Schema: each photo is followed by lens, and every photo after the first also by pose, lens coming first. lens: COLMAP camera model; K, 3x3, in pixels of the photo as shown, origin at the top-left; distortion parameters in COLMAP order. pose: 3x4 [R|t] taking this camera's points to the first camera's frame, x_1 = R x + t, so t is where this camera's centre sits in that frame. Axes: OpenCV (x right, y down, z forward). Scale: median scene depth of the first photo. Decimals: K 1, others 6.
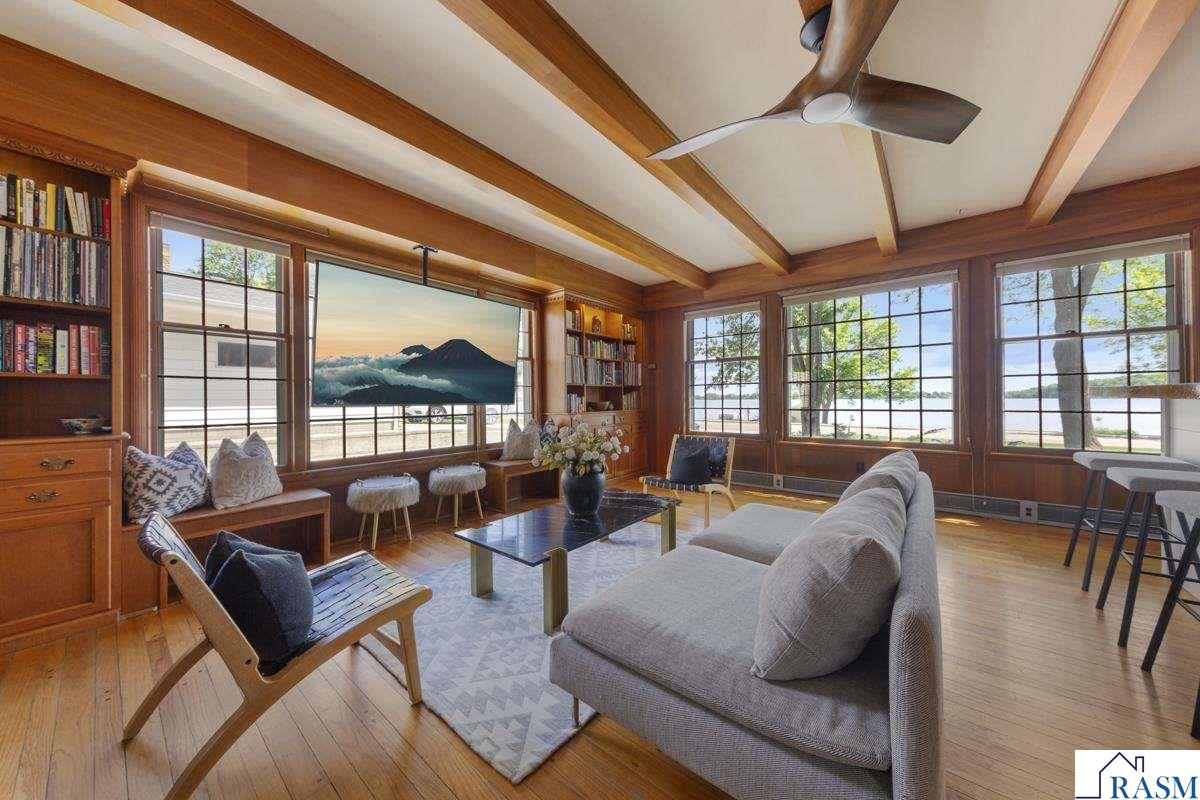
lens RADIAL K [[412.4, 0, 595.0], [0, 412.4, 399.9], [0, 0, 1]] dist [0.002999, -0.000137]
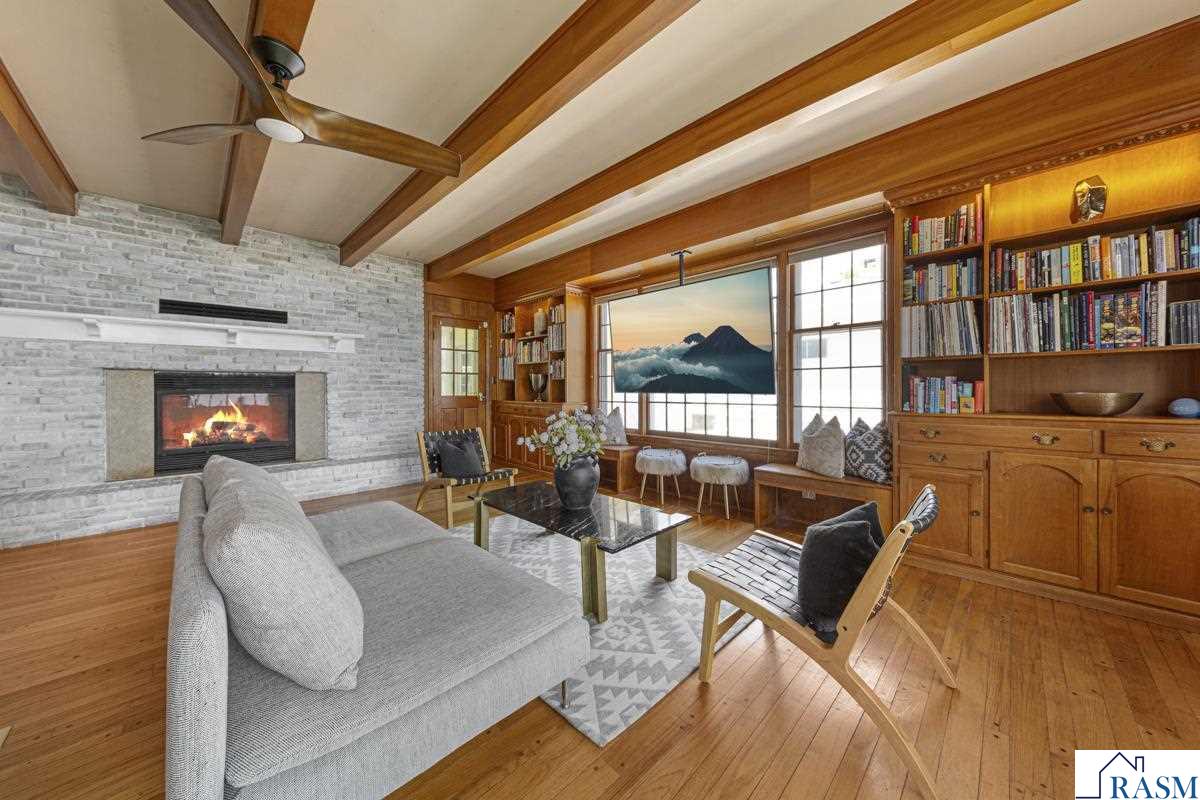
lens RADIAL K [[412.4, 0, 603.1], [0, 412.4, 385.2], [0, 0, 1]] dist [0.002999, -0.000137]
pose [[-0.106571, -0.000478, -0.994305, 0.695737], [0.004887, 0.999988, -0.001004, -0.006054], [0.994293, -0.004966, -0.106567, 0.872824]]
